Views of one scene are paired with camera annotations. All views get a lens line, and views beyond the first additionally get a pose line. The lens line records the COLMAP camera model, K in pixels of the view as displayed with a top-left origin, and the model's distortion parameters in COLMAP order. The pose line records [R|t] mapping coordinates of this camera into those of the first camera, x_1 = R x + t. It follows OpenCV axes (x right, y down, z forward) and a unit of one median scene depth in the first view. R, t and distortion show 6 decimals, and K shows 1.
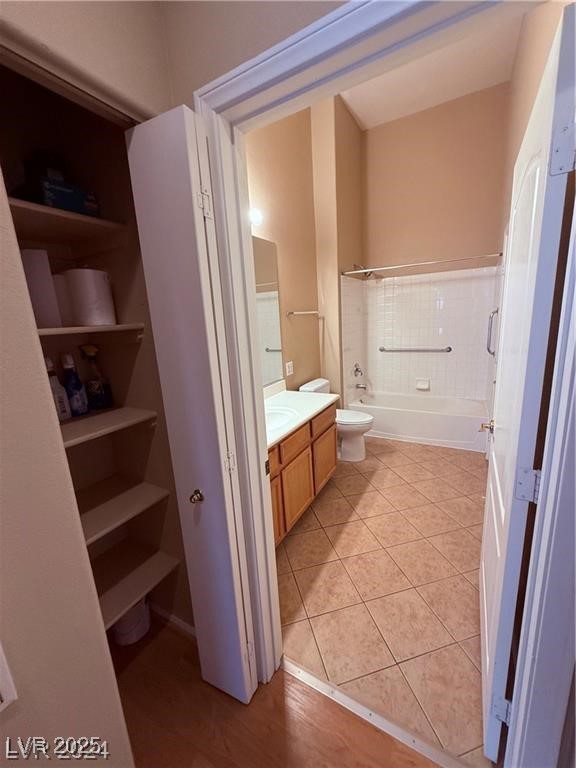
lens RADIAL K [[305.8, 0, 288.0], [0, 305.8, 384.0], [0, 0, 1]] dist [-0.000111, -0.000189]
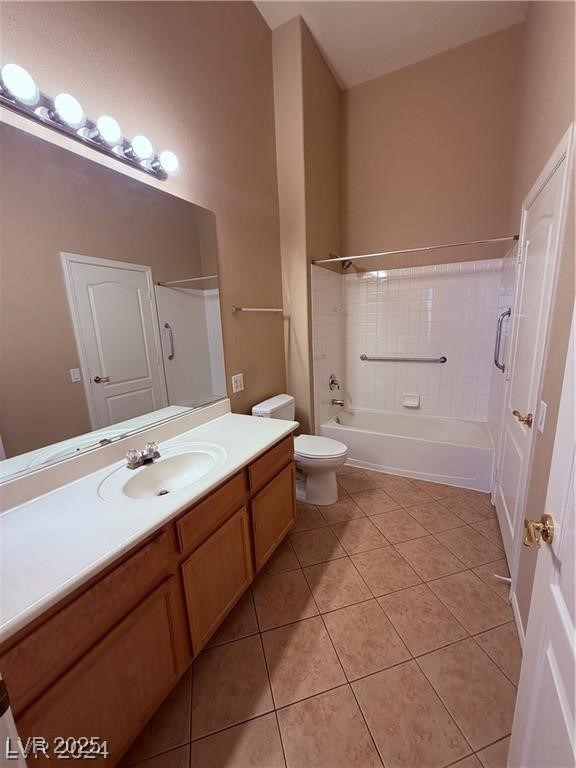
lens RADIAL K [[305.8, 0, 288.0], [0, 305.8, 384.0], [0, 0, 1]] dist [-0.000111, -0.000189]
pose [[0.999393, 0.013141, 0.032262, 0.103191], [-0.012857, 0.999877, -0.008968, -0.042604], [-0.032376, 0.008548, 0.999439, 0.239318]]
